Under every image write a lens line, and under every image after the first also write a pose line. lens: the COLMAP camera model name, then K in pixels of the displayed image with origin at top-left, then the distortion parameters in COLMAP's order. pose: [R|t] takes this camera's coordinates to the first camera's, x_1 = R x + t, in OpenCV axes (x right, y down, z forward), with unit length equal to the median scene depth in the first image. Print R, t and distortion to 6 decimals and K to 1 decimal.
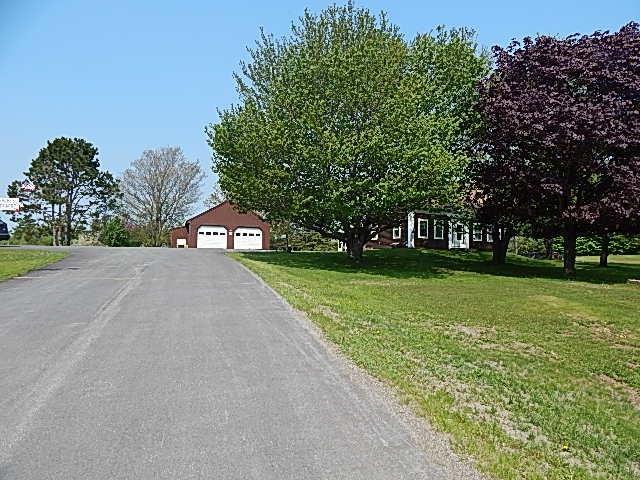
lens RADIAL K [[427.8, 0, 321.1], [0, 427.8, 240.0], [0, 0, 1]] dist [0.005241, 0.002730]
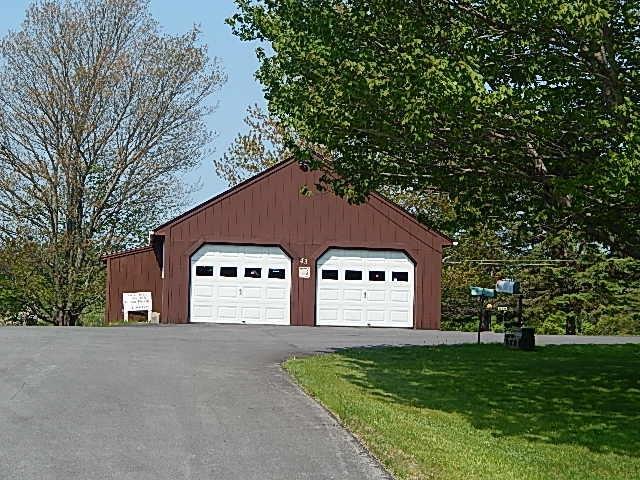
lens RADIAL K [[1251.0, 0, 320.2], [0, 1251.0, 240.2], [0, 0, 1]] dist [0.008802, 0.000000]
pose [[0.980951, -0.009097, -0.194040, -0.034867], [0.003042, 0.999500, -0.031477, -0.008622], [0.194229, 0.030288, 0.980488, 0.164406]]
